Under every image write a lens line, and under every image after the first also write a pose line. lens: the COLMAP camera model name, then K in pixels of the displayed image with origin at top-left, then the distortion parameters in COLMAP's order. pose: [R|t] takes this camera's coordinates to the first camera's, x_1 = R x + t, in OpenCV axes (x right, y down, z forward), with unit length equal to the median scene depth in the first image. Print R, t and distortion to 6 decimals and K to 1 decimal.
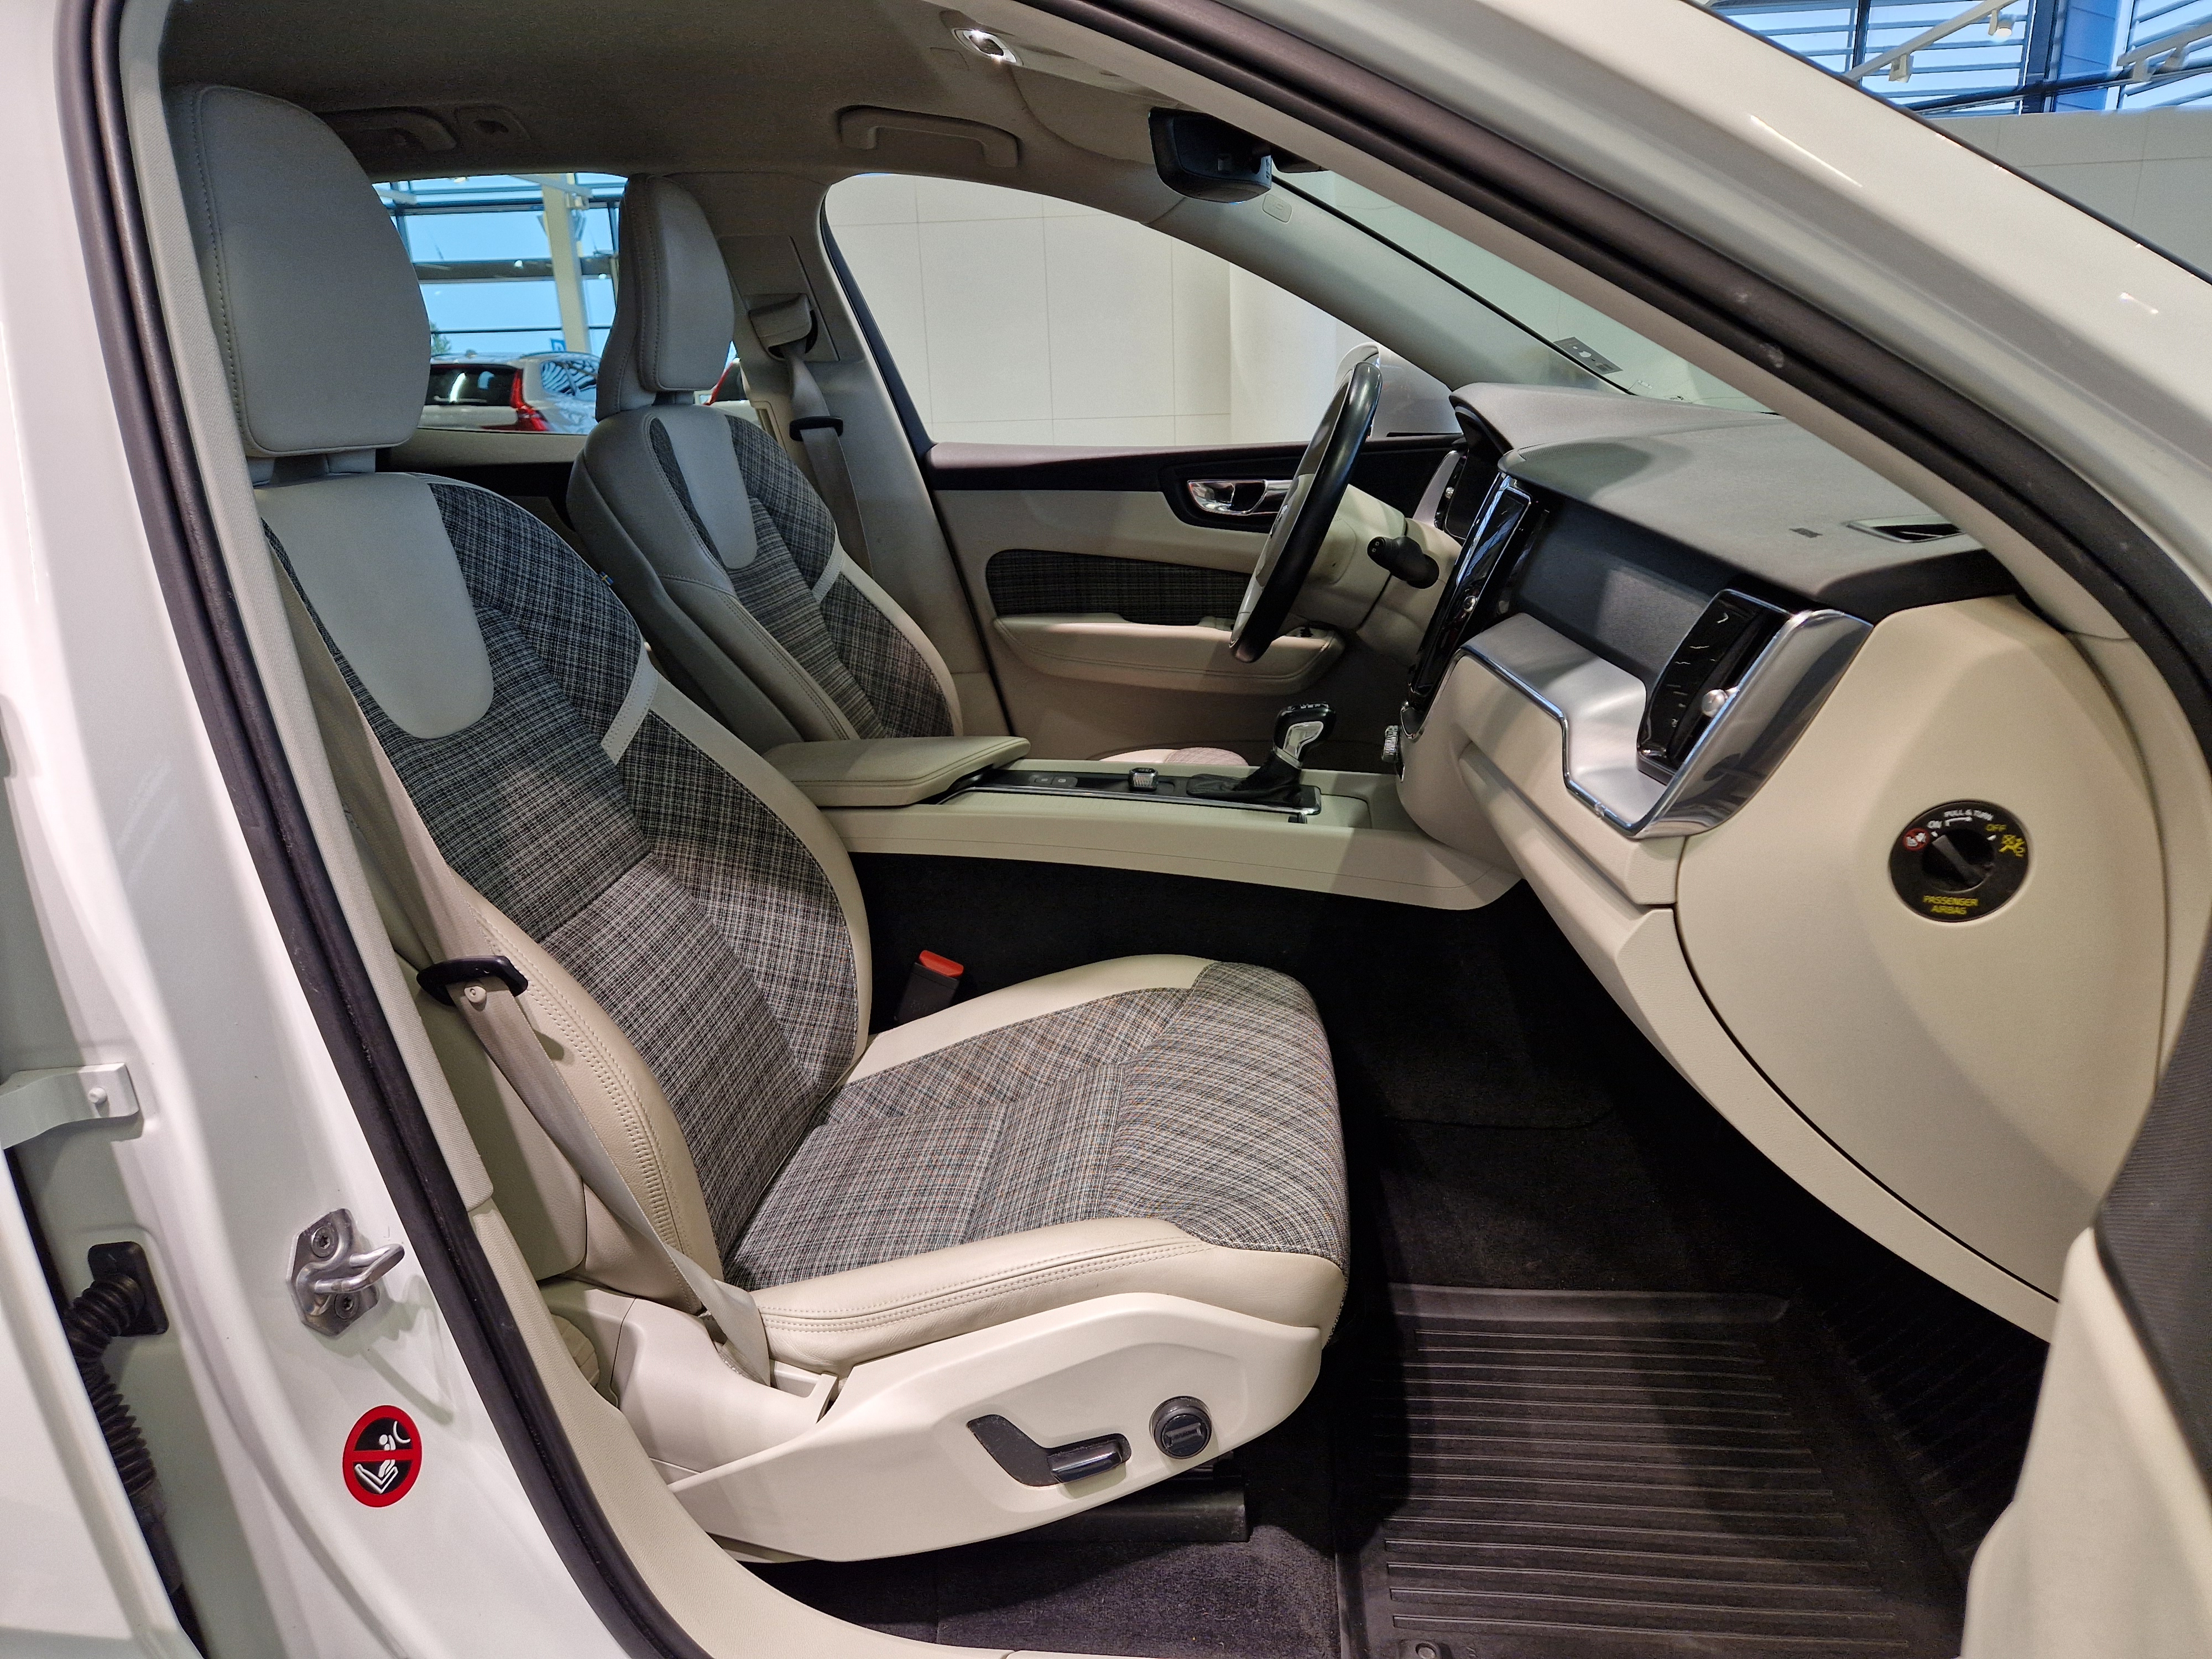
lens RADIAL K [[1506.2, 0, 1109.8], [0, 1506.2, 841.9], [0, 0, 1]] dist [0.046197, -0.030950]
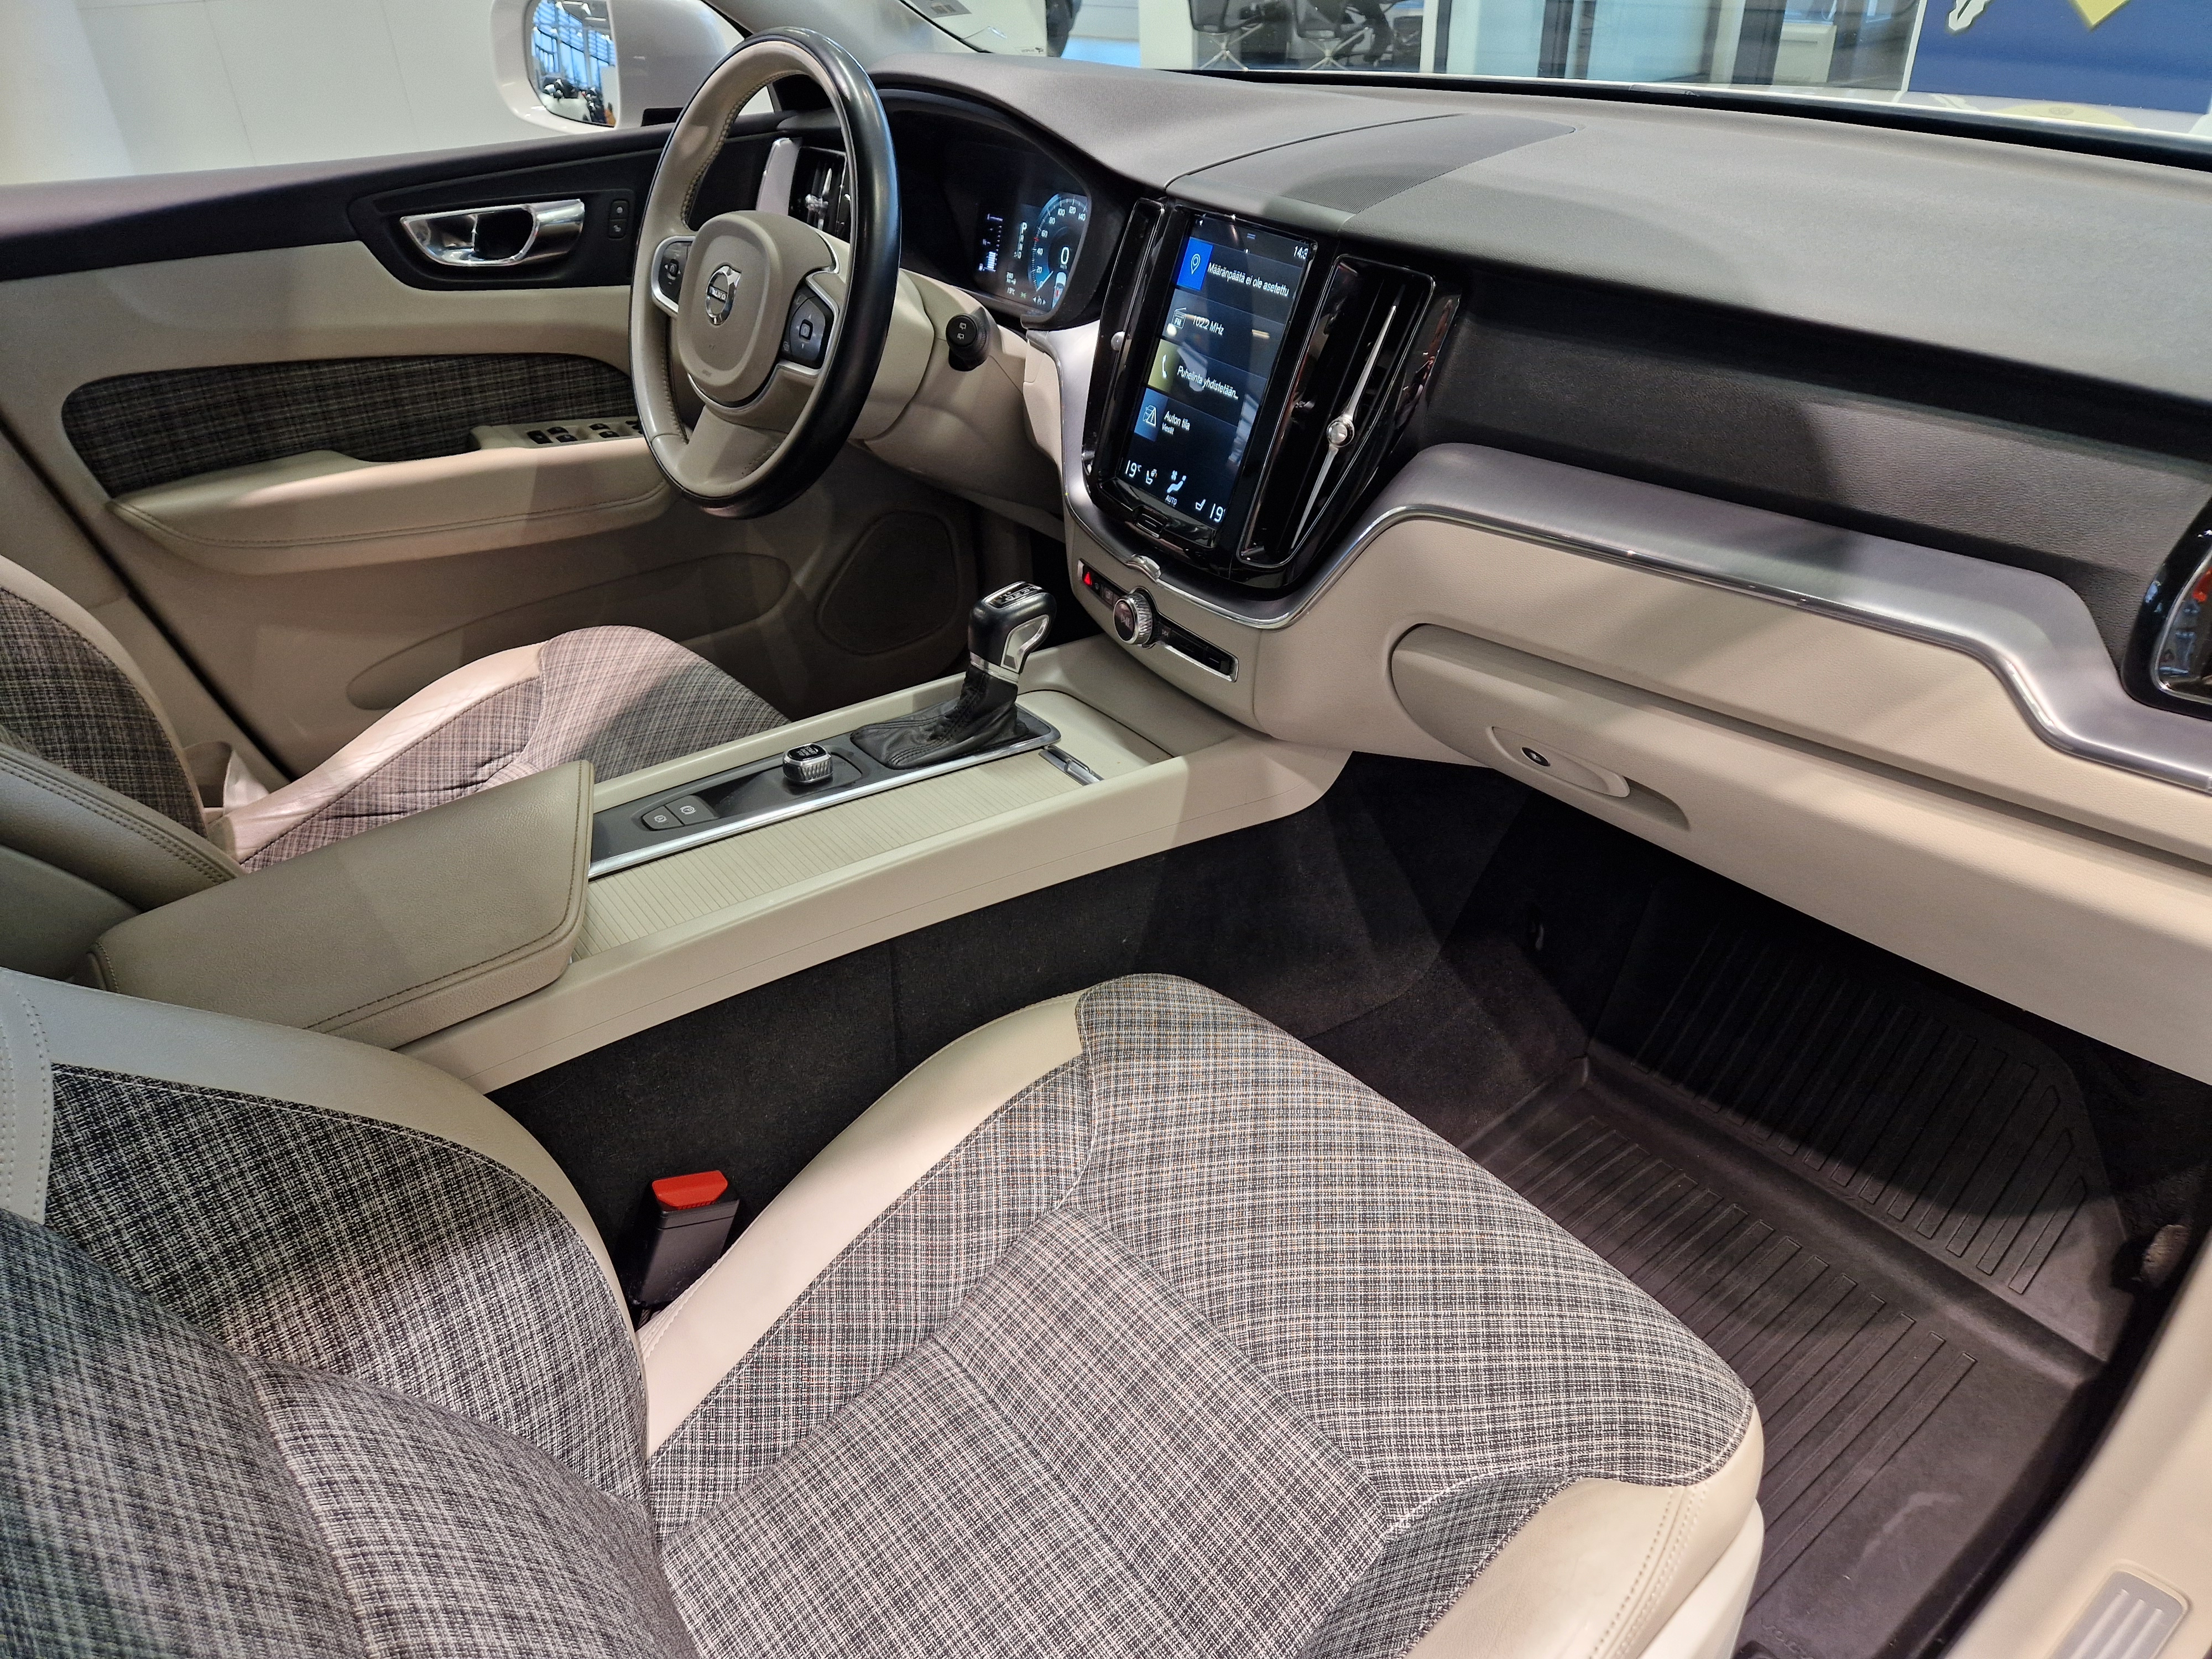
lens RADIAL K [[1506.2, 0, 1117.7], [0, 1506.2, 829.1], [0, 0, 1]] dist [0.046197, -0.030950]
pose [[0.711723, -0.363565, 0.601058, -0.212936], [0.210653, 0.926731, 0.311118, -0.142960], [-0.670131, -0.094815, 0.736162, 0.323731]]
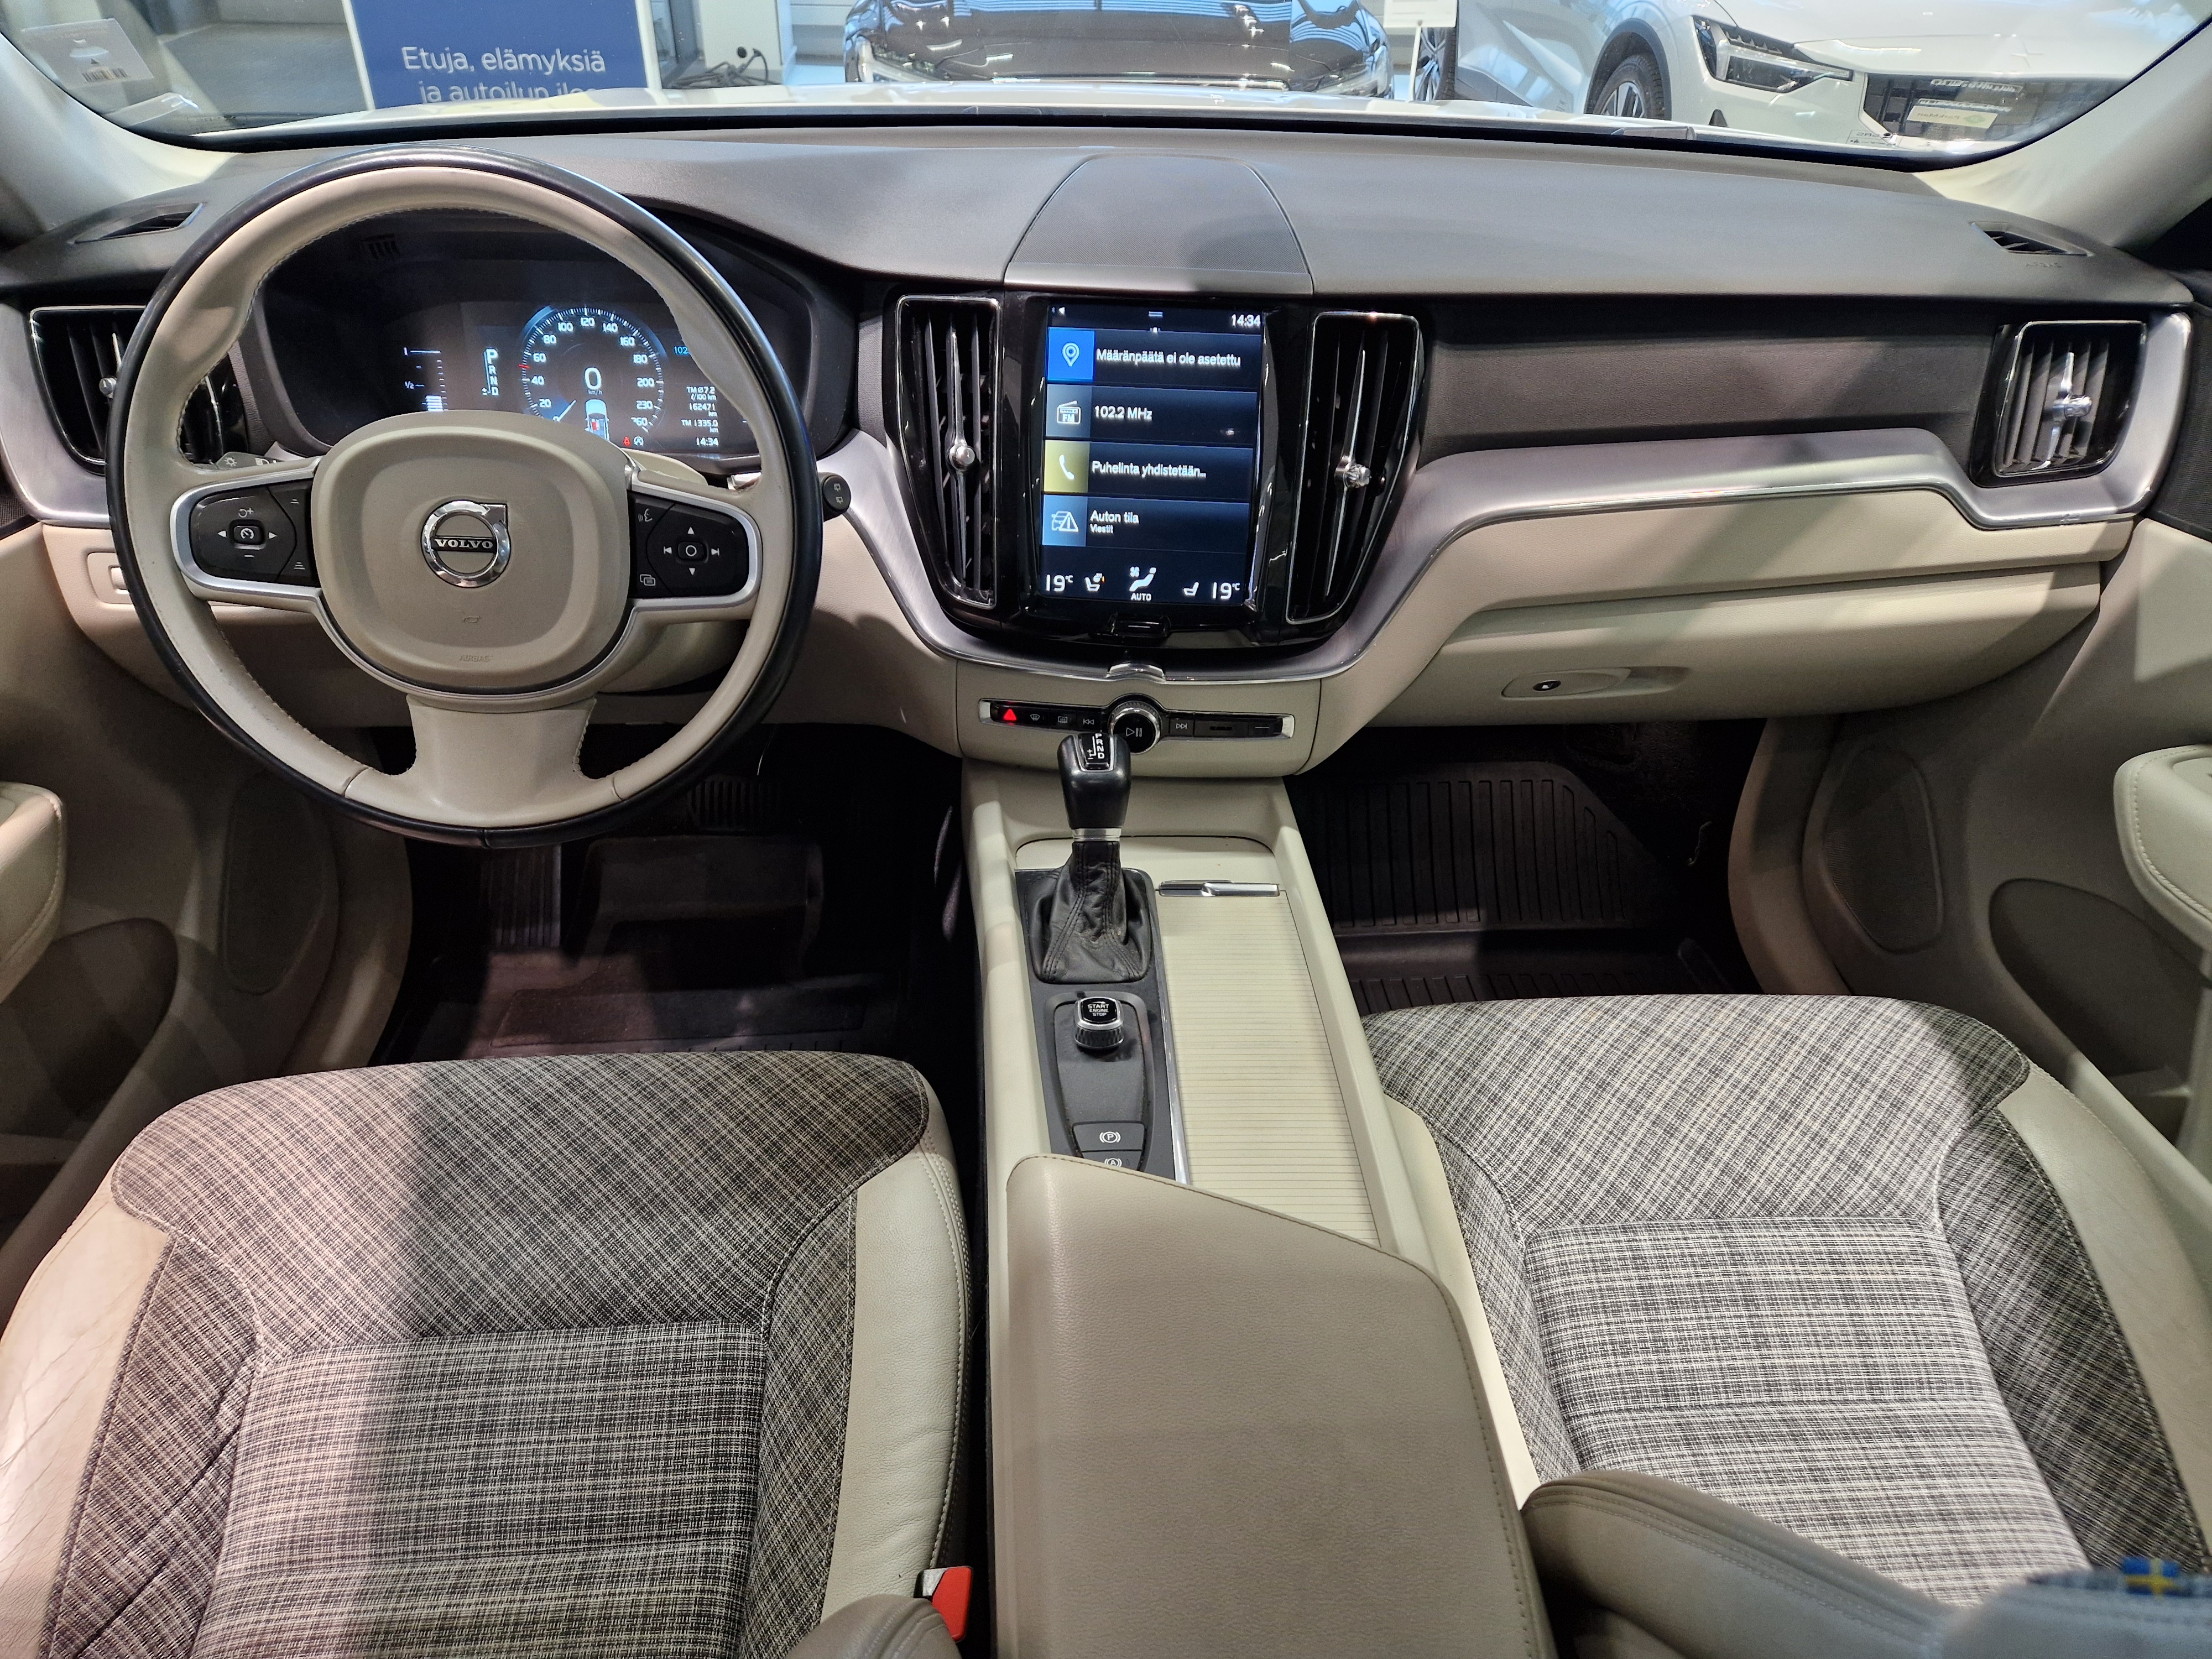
lens RADIAL K [[1506.2, 0, 1103.1], [0, 1506.2, 836.1], [0, 0, 1]] dist [0.046197, -0.030950]
pose [[-0.177848, -0.539363, 0.823078, -0.292943], [0.269559, 0.777718, 0.567884, -0.305980], [-0.946418, 0.322865, 0.007075, 0.740359]]
